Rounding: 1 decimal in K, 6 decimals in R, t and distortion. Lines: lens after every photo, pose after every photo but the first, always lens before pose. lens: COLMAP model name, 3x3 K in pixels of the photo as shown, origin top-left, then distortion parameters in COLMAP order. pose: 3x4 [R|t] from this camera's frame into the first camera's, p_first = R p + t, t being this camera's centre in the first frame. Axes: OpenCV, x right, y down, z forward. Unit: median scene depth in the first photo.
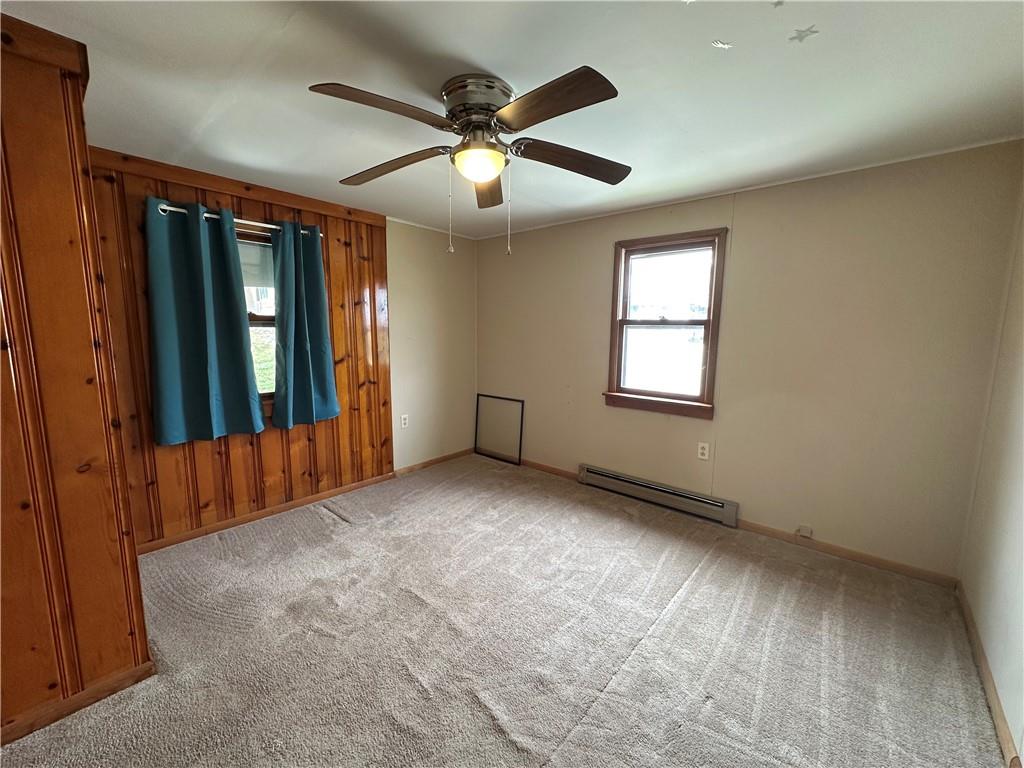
lens RADIAL K [[410.6, 0, 508.7], [0, 410.6, 384.8], [0, 0, 1]] dist [-0.001630, -0.000342]
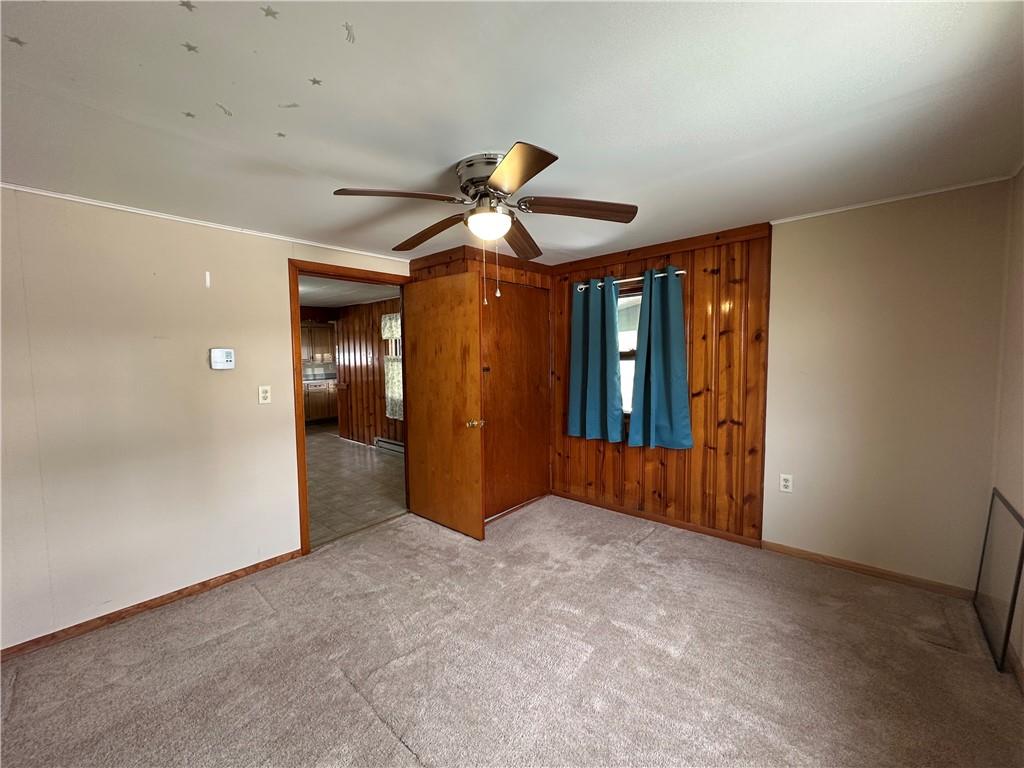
lens RADIAL K [[410.6, 0, 508.7], [0, 410.6, 384.8], [0, 0, 1]] dist [-0.001630, -0.000342]
pose [[-0.006058, 0.060421, -0.998155, 0.556103], [-0.116099, 0.991380, 0.060716, -0.086522], [0.993219, 0.116253, 0.001009, 0.552444]]
